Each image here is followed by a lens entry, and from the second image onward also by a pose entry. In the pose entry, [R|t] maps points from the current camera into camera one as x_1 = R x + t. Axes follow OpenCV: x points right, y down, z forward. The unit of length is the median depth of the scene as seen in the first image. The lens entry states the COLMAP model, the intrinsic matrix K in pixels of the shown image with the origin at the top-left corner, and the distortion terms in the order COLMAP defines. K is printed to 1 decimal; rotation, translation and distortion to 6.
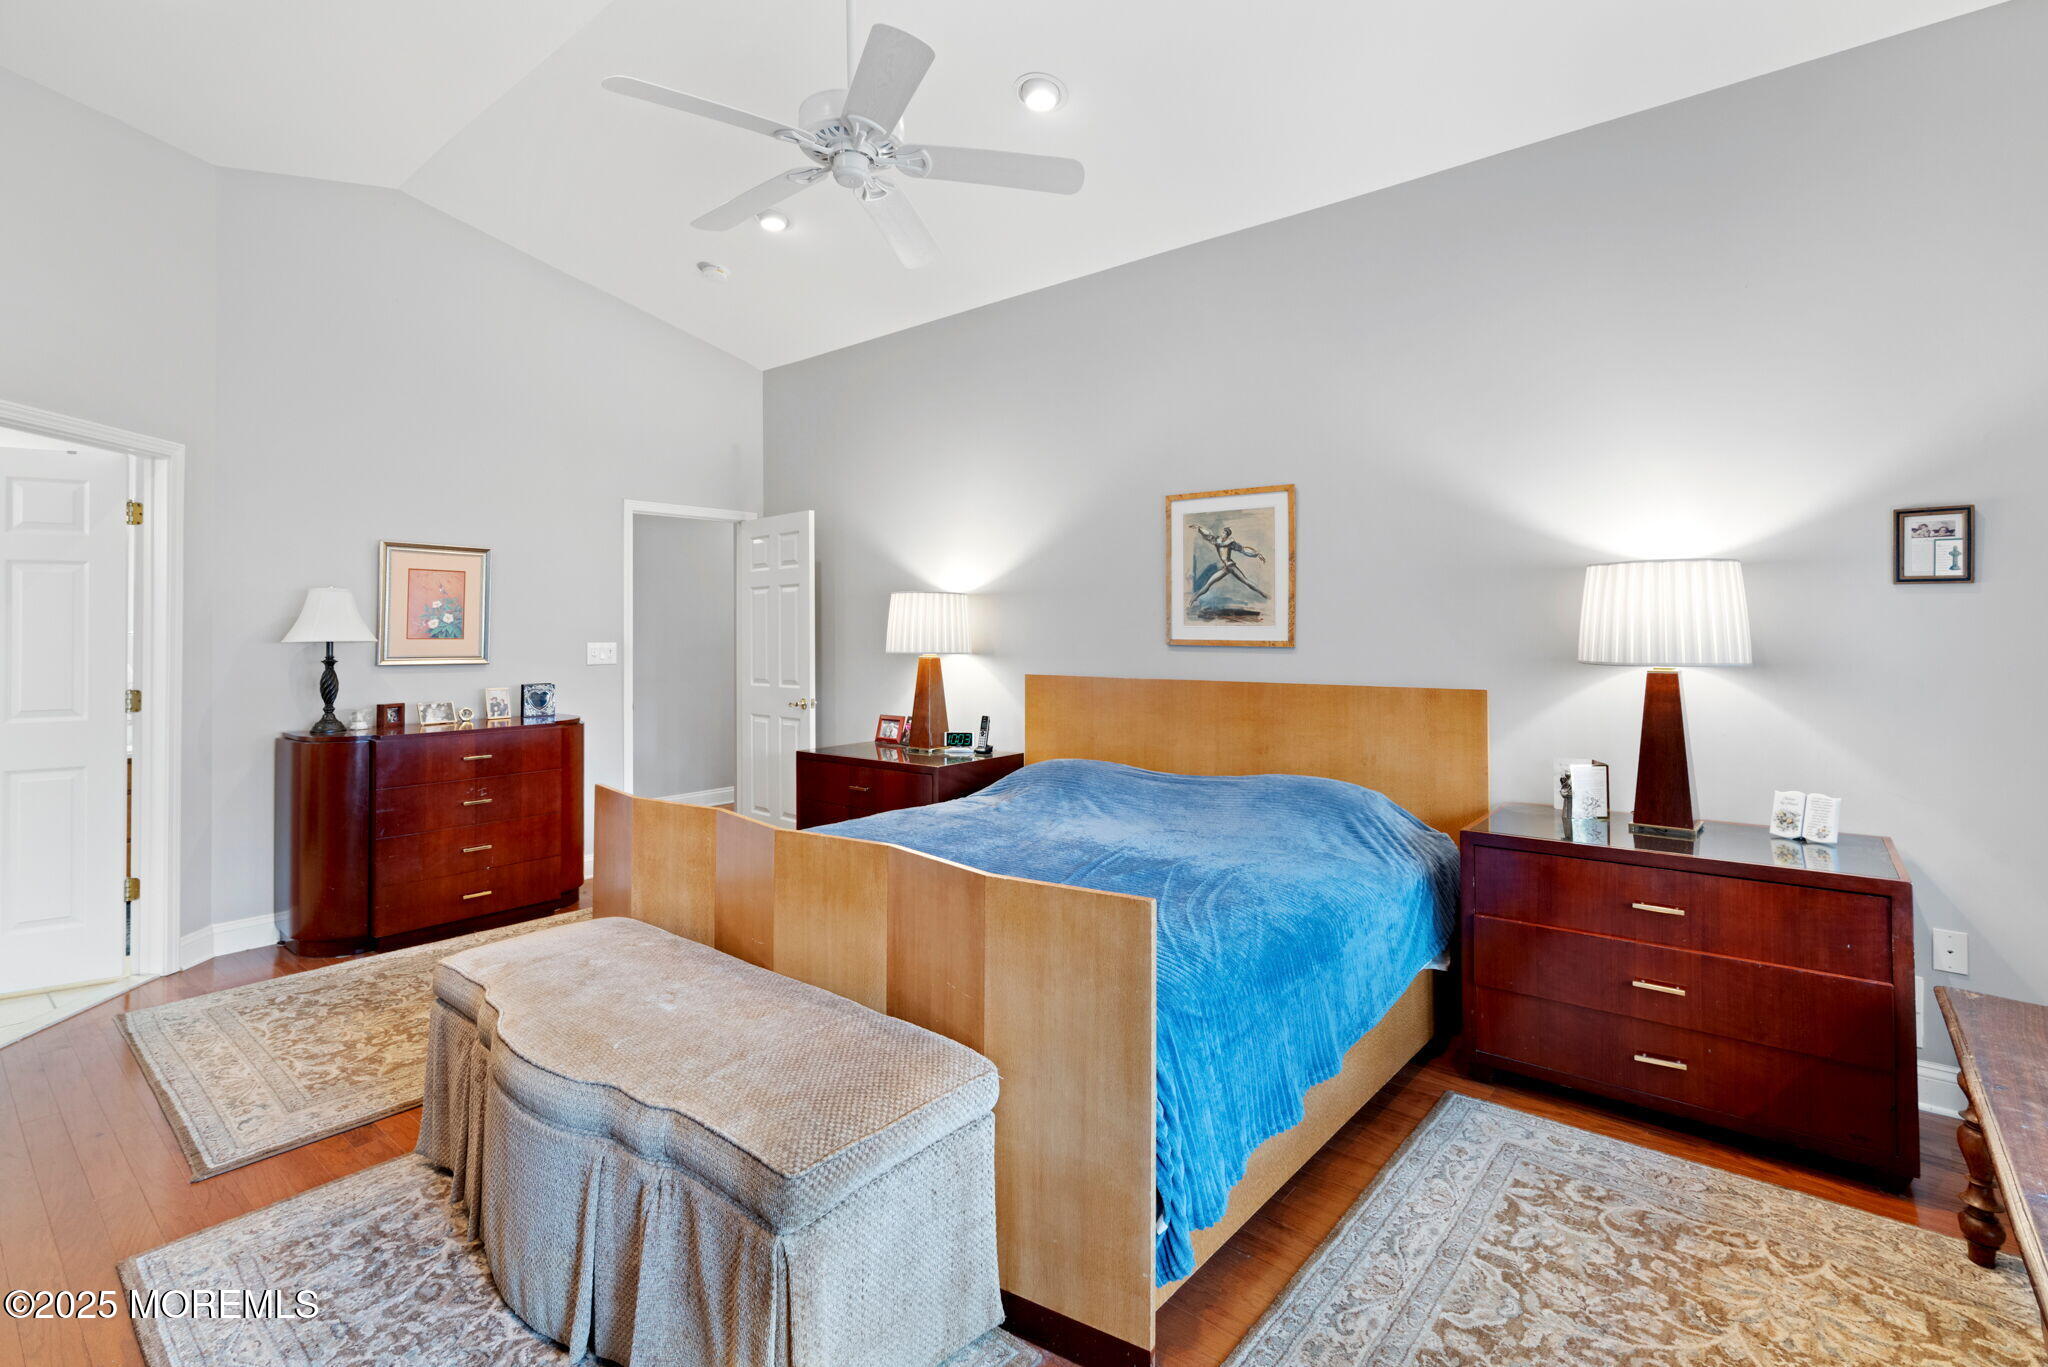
lens RADIAL K [[933.0, 0, 1049.8], [0, 933.0, 636.7], [0, 0, 1]] dist [-0.013469, 0.002859]
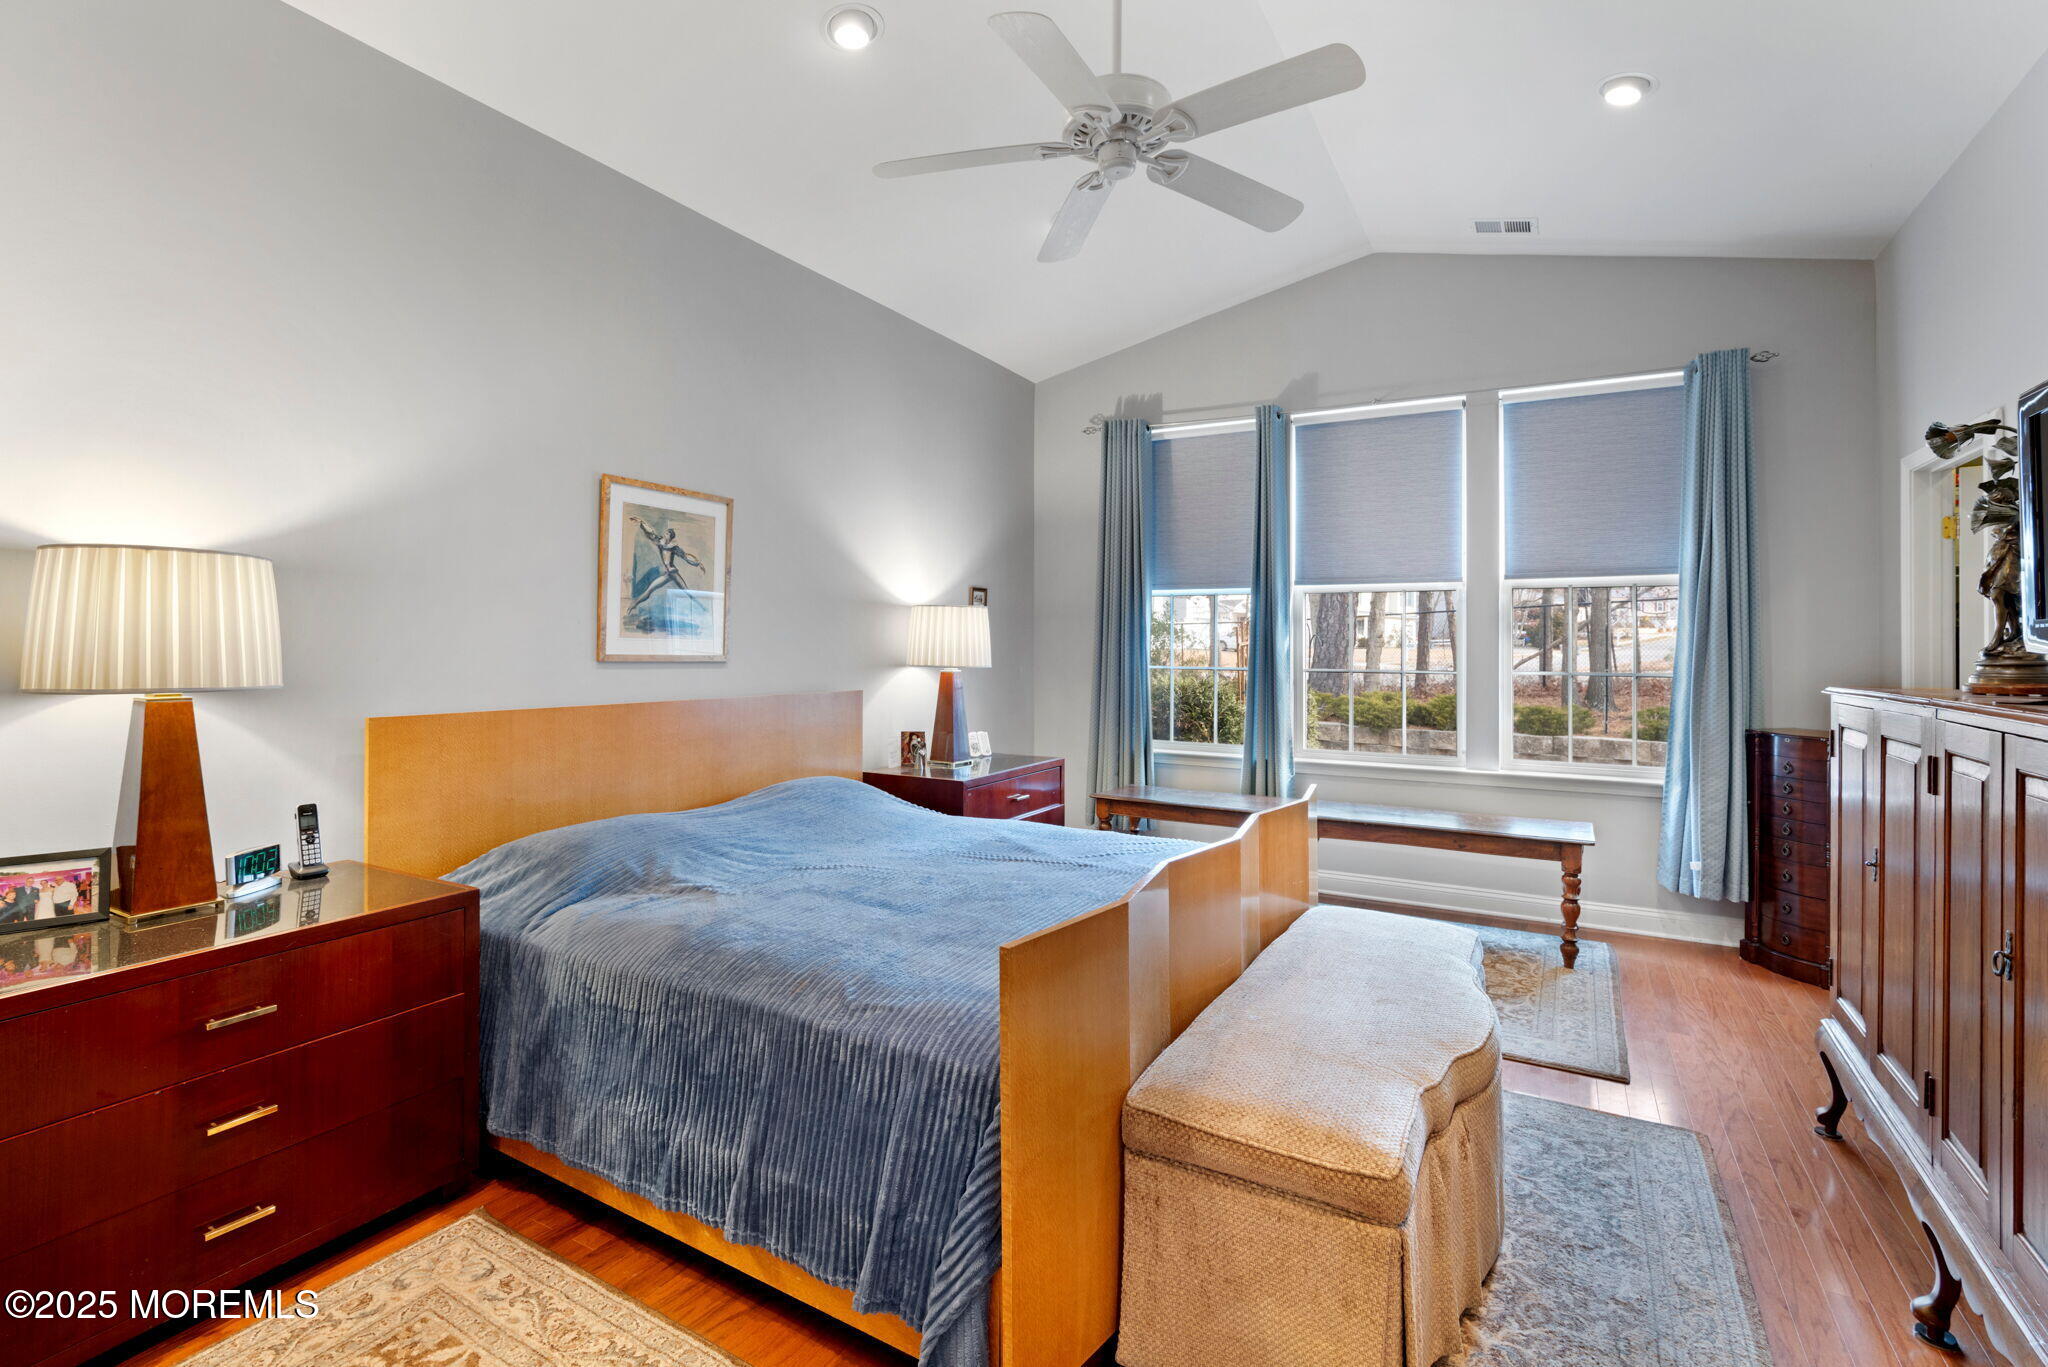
lens RADIAL K [[933.0, 0, 1039.2], [0, 933.0, 640.0], [0, 0, 1]] dist [-0.013469, 0.002859]
pose [[-0.157164, 0.016805, 0.987430, -0.738899], [0.003136, 0.999859, -0.016517, 0.004839], [-0.987568, 0.000501, -0.157194, 0.789279]]
